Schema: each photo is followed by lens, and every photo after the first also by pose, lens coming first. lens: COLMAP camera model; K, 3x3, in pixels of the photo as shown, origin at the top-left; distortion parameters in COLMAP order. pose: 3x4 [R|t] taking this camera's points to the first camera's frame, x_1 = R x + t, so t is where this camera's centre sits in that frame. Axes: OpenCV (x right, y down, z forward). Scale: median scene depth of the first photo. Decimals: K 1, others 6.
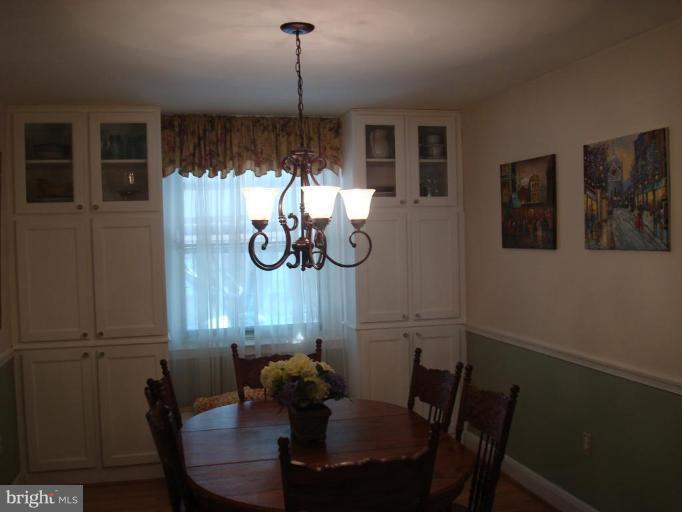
lens RADIAL K [[710.6, 0, 345.9], [0, 710.6, 274.8], [0, 0, 1]] dist [-0.102783, 0.000000]
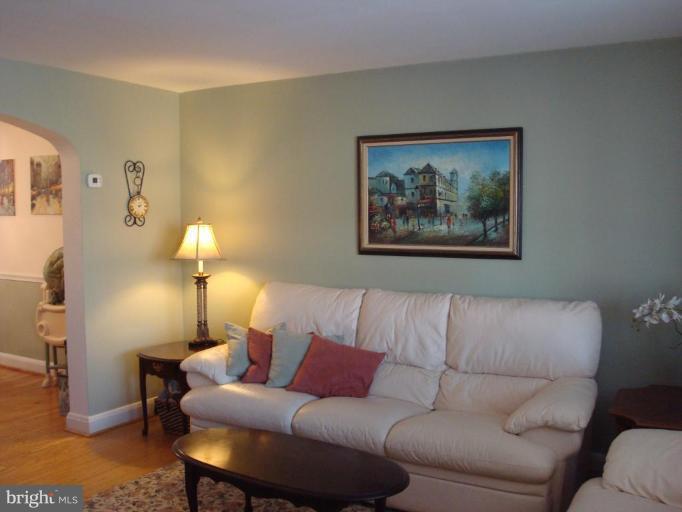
lens RADIAL K [[710.6, 0, 337.4], [0, 710.6, 257.9], [0, 0, 1]] dist [-0.102783, 0.000000]
pose [[0.707761, -0.019852, 0.706173, -0.247335], [0.017877, 0.999788, 0.010190, 0.064551], [-0.706225, 0.005412, 0.707966, -0.863727]]
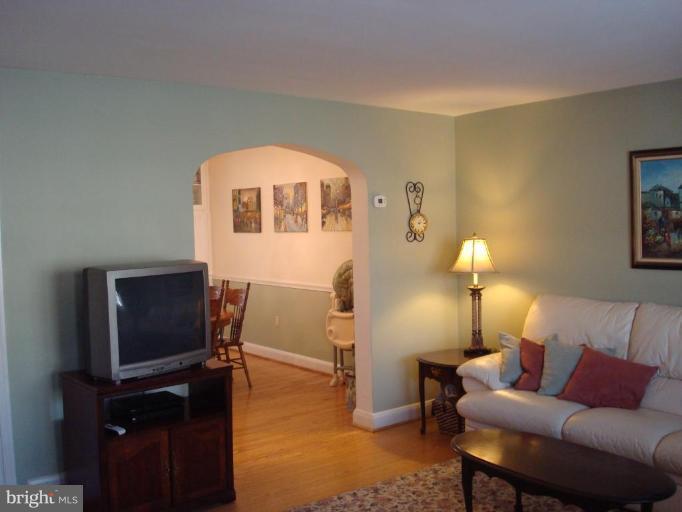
lens RADIAL K [[710.6, 0, 341.5], [0, 710.6, 259.6], [0, 0, 1]] dist [-0.102783, 0.000000]
pose [[0.915435, -0.011810, 0.402292, -0.298647], [0.016646, 0.999825, -0.008528, 0.059151], [-0.402121, 0.014503, 0.915472, -0.922419]]
